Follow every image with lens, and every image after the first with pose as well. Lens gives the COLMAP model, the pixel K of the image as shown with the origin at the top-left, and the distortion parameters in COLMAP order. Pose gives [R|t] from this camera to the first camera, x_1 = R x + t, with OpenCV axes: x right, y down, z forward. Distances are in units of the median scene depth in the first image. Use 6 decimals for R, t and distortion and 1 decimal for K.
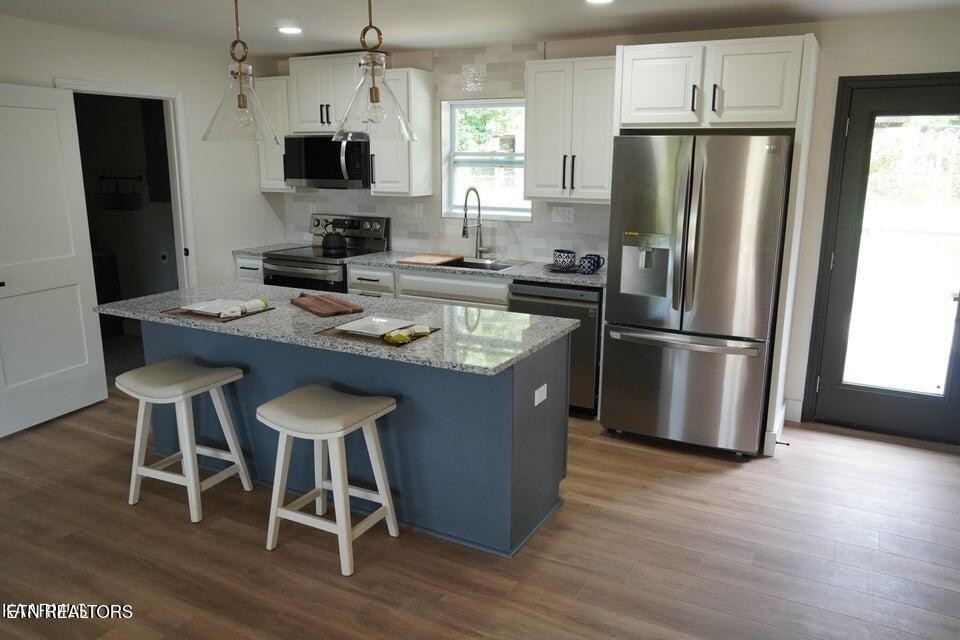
lens RADIAL K [[715.8, 0, 479.2], [0, 715.8, 323.0], [0, 0, 1]] dist [-0.030318, 0.001284]
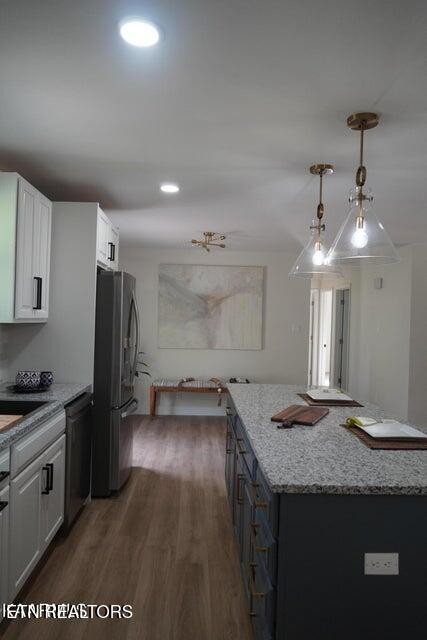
lens RADIAL K [[478.3, 0, 213.7], [0, 478.3, 320.4], [0, 0, 1]] dist [-0.044529, 0.056940]
pose [[-0.511713, -0.016299, 0.859002, -0.517078], [0.166421, 0.979003, 0.117715, -0.180803], [-0.842884, 0.203192, -0.498256, 0.999675]]
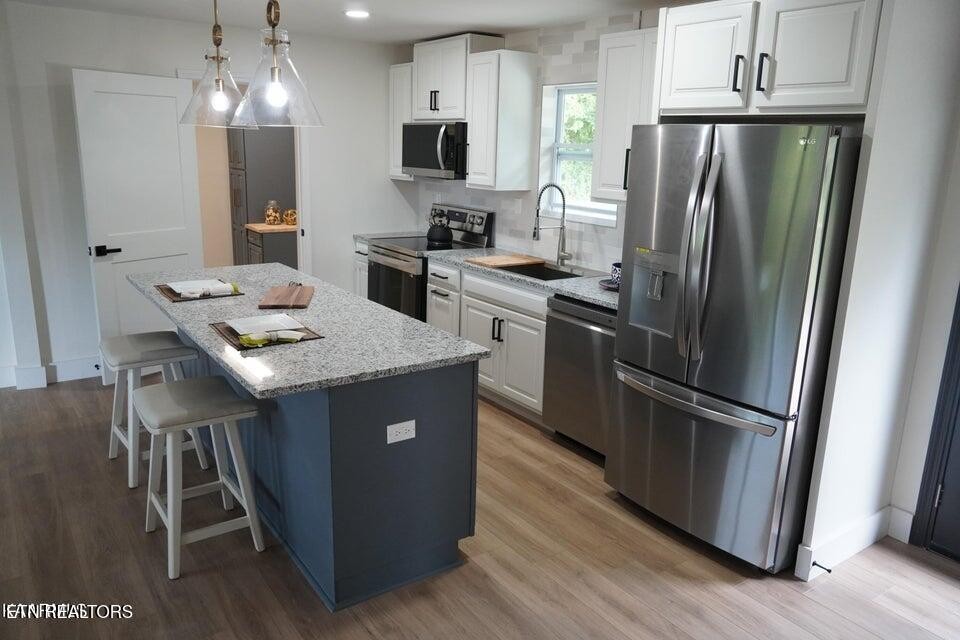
lens RADIAL K [[717.4, 0, 484.9], [0, 717.4, 321.3], [0, 0, 1]] dist [-0.044529, 0.056940]
pose [[0.894272, 0.127208, -0.429064, 0.307804], [-0.124438, 0.991623, 0.034637, -0.041007], [0.429876, 0.022417, 0.902610, 0.170112]]
